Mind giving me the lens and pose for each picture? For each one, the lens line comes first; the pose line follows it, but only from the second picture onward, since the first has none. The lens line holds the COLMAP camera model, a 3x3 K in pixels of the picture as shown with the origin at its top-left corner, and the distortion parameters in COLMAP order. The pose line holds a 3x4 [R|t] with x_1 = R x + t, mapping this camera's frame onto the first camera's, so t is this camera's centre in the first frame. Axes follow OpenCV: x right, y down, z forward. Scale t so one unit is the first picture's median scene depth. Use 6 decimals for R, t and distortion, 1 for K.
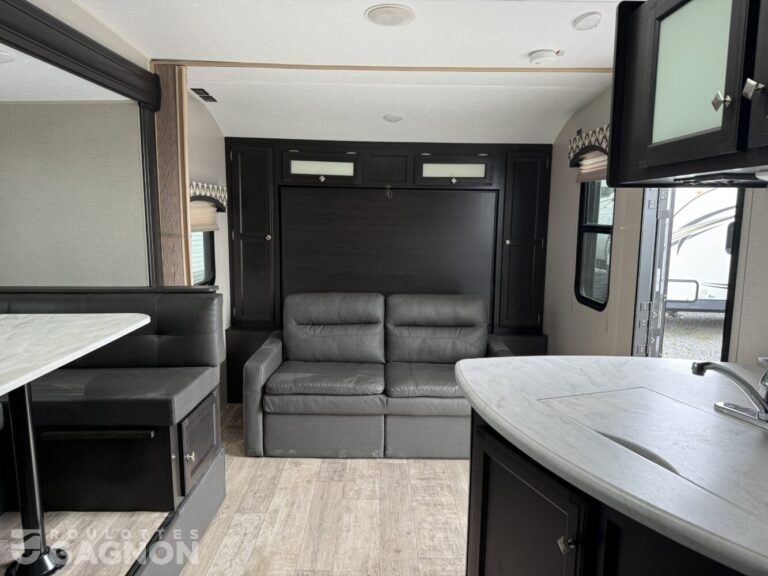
lens RADIAL K [[552.0, 0, 383.8], [0, 552.0, 287.9], [0, 0, 1]] dist [0.067479, -0.056763]
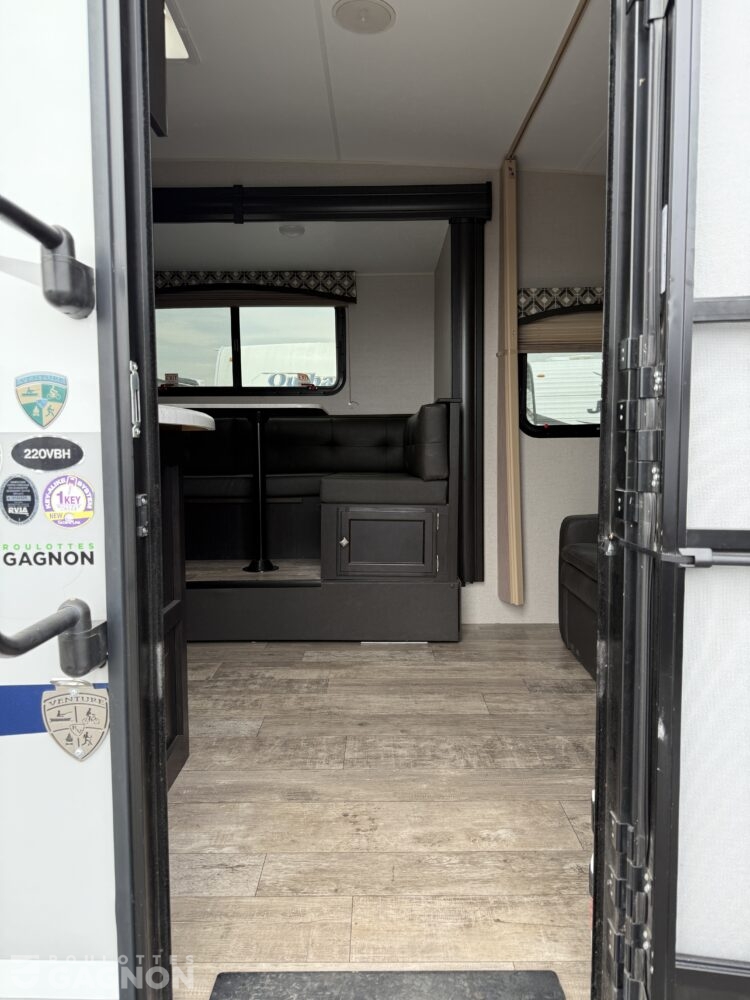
lens RADIAL K [[718.7, 0, 375.8], [0, 718.7, 498.3], [0, 0, 1]] dist [0.067479, -0.056763]
pose [[-0.005744, 0.074394, -0.997212, 0.871139], [-0.138623, 0.987541, 0.074471, 0.093745], [0.990329, 0.138664, 0.004640, 0.887631]]
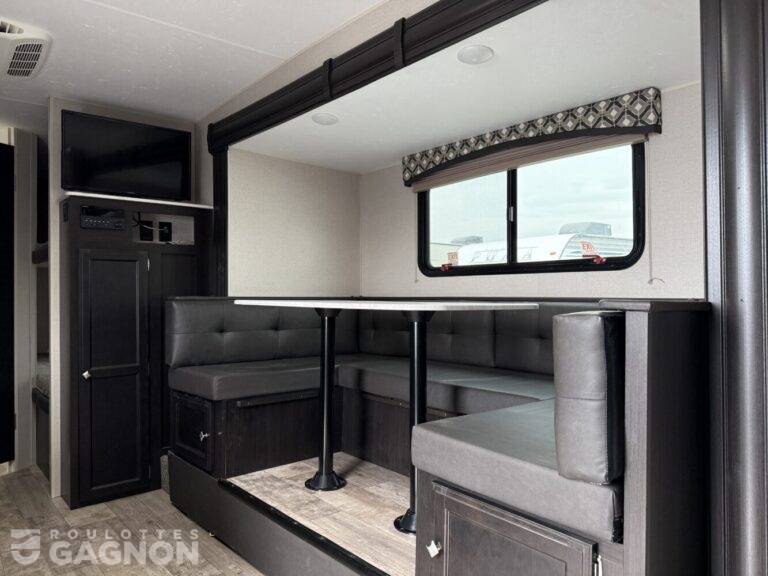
lens RADIAL K [[552.0, 0, 385.3], [0, 552.0, 286.1], [0, 0, 1]] dist [0.067479, -0.056763]
pose [[-0.767843, -0.011303, -0.640538, 0.080769], [-0.098728, 0.989988, 0.100881, -0.120558], [0.632985, 0.140699, -0.761271, 1.742760]]
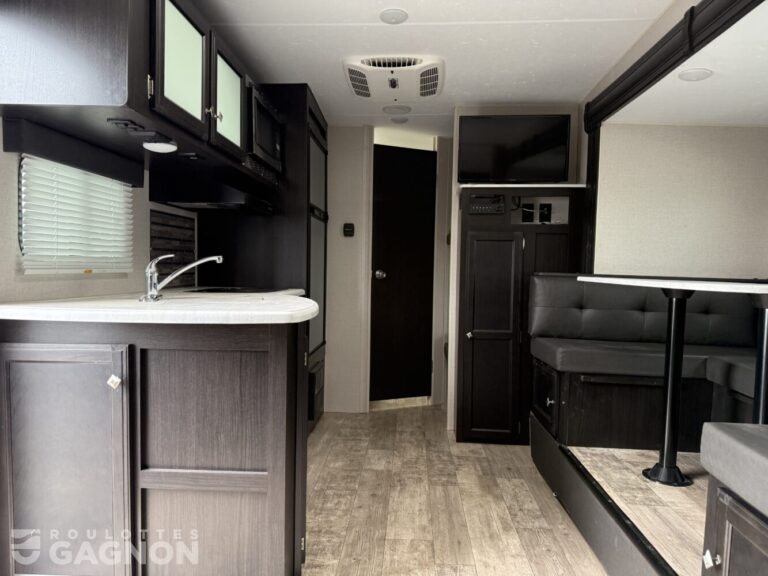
lens RADIAL K [[552.0, 0, 387.6], [0, 552.0, 288.4], [0, 0, 1]] dist [0.067479, -0.056763]
pose [[-0.998302, -0.031478, 0.049007, -0.040512], [-0.021766, 0.982044, 0.187395, -0.131075], [-0.054025, 0.186010, -0.981061, 1.837721]]
